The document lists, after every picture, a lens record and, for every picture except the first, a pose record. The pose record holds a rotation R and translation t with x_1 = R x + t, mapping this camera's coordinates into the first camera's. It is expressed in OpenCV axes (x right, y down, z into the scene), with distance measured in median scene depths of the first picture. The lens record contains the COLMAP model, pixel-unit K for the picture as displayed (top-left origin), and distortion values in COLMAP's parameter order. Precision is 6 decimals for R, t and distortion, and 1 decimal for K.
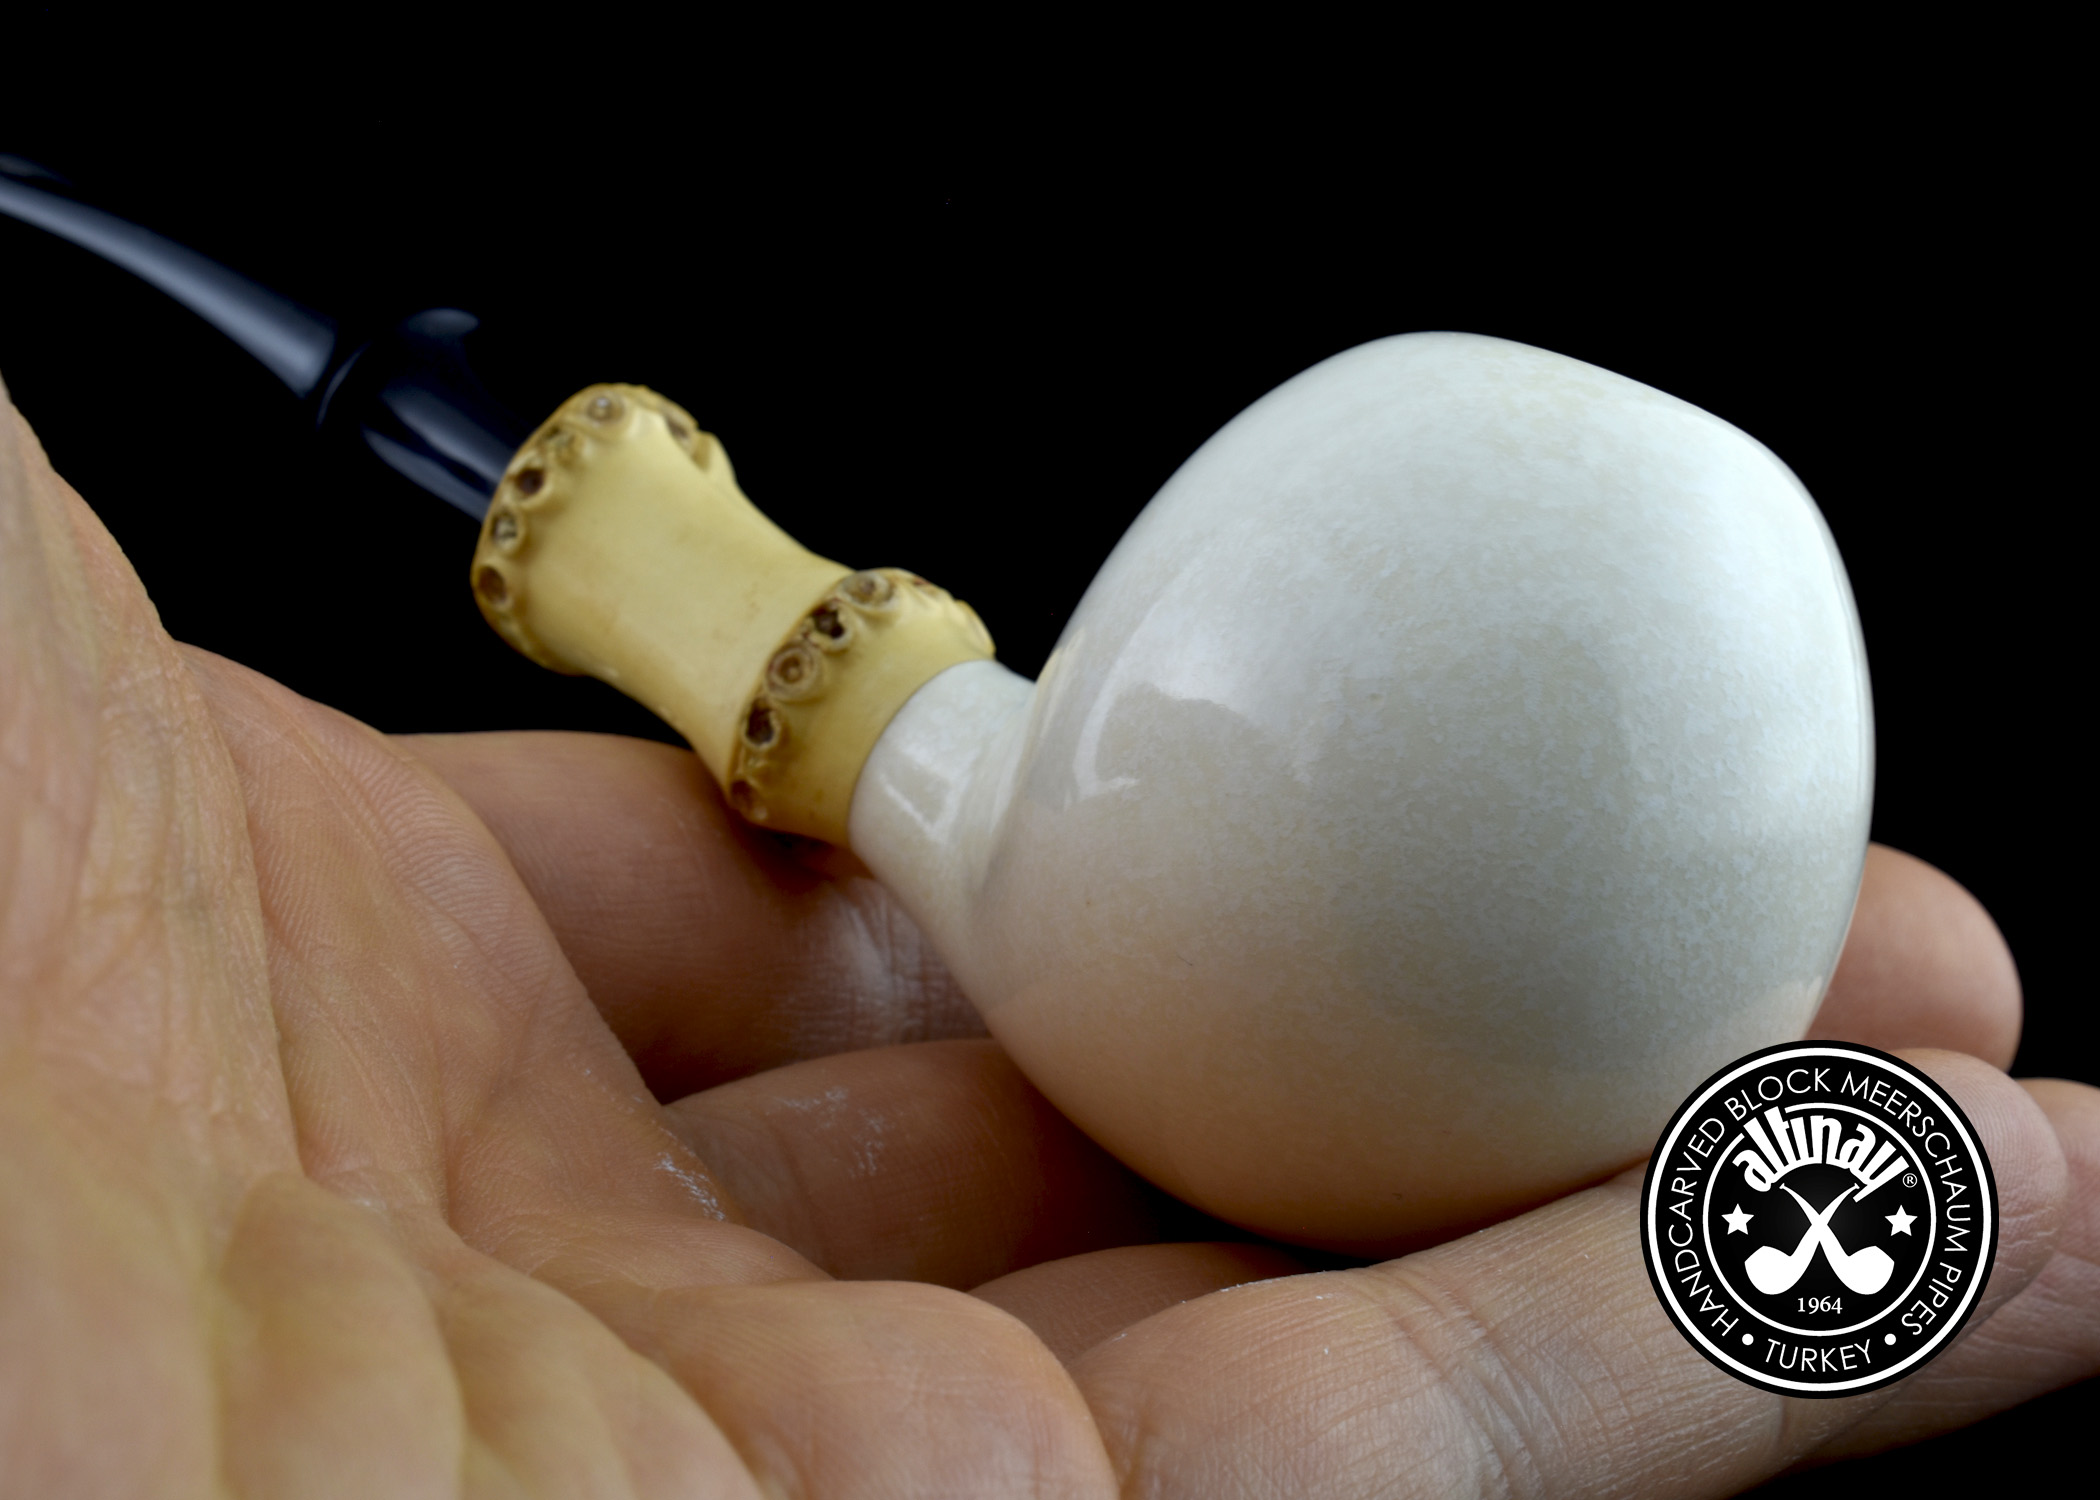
lens RADIAL K [[5248.7, 0, 1050.0], [0, 5248.7, 750.0], [0, 0, 1]] dist [0.041266, 0.147083]
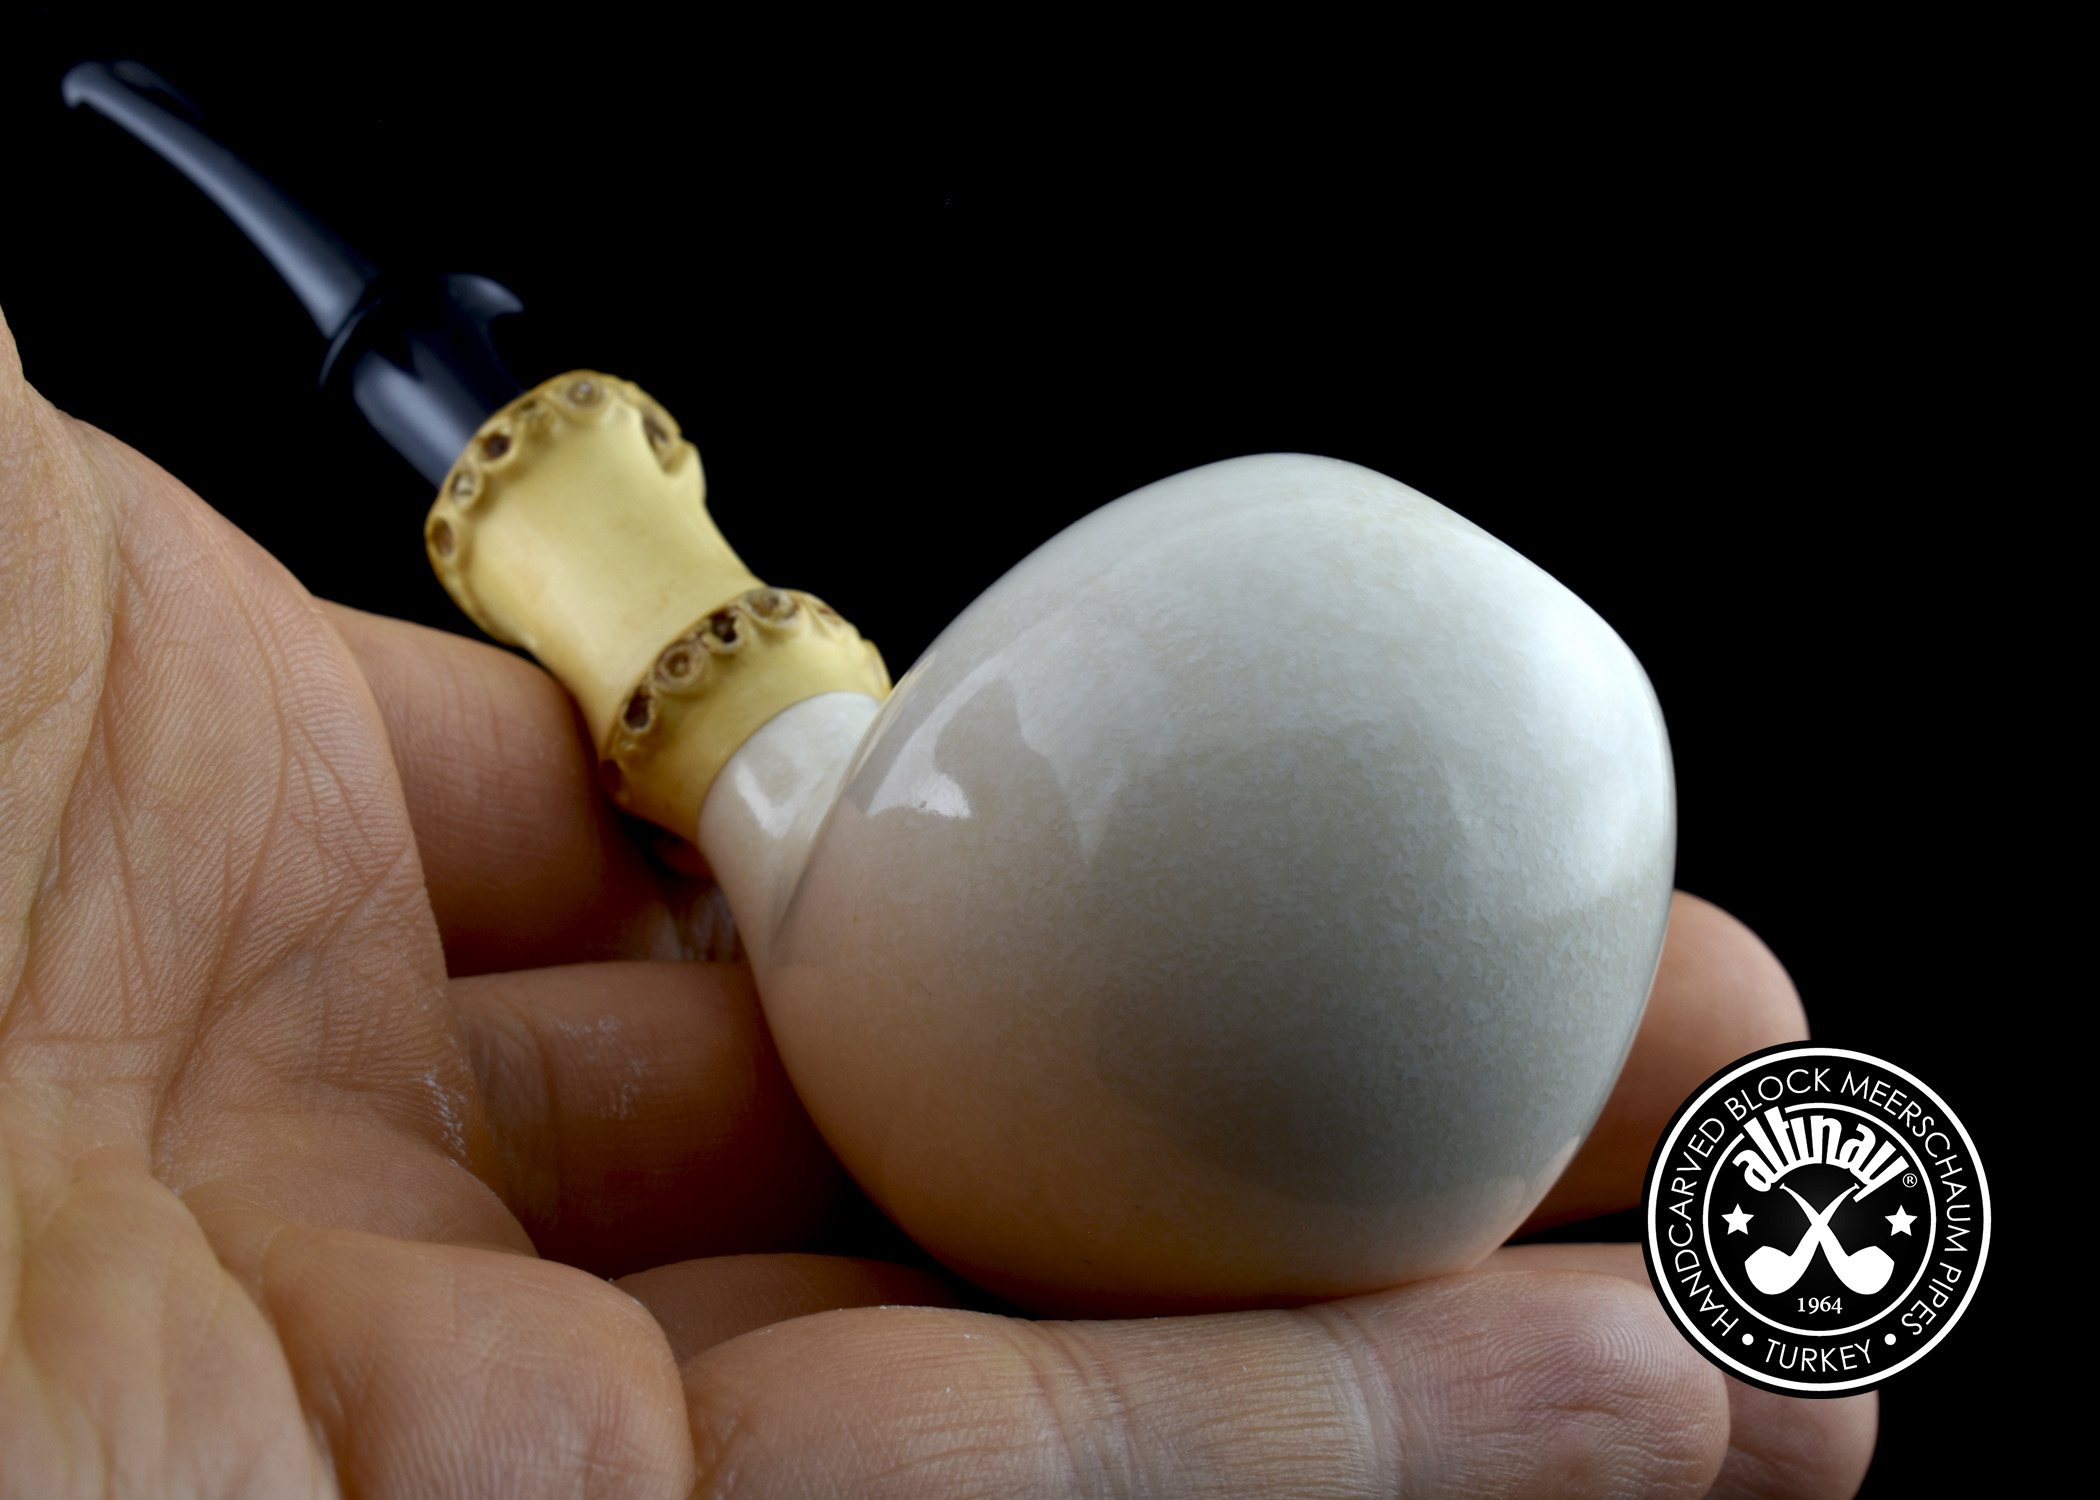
lens RADIAL K [[5248.7, 0, 1050.0], [0, 5248.7, 750.0], [0, 0, 1]] dist [0.041266, 0.147083]
pose [[0.974166, 0.207232, -0.089755, 0.118584], [-0.211541, 0.976492, -0.041389, 0.028626], [0.079068, 0.059307, 0.995104, -0.018922]]
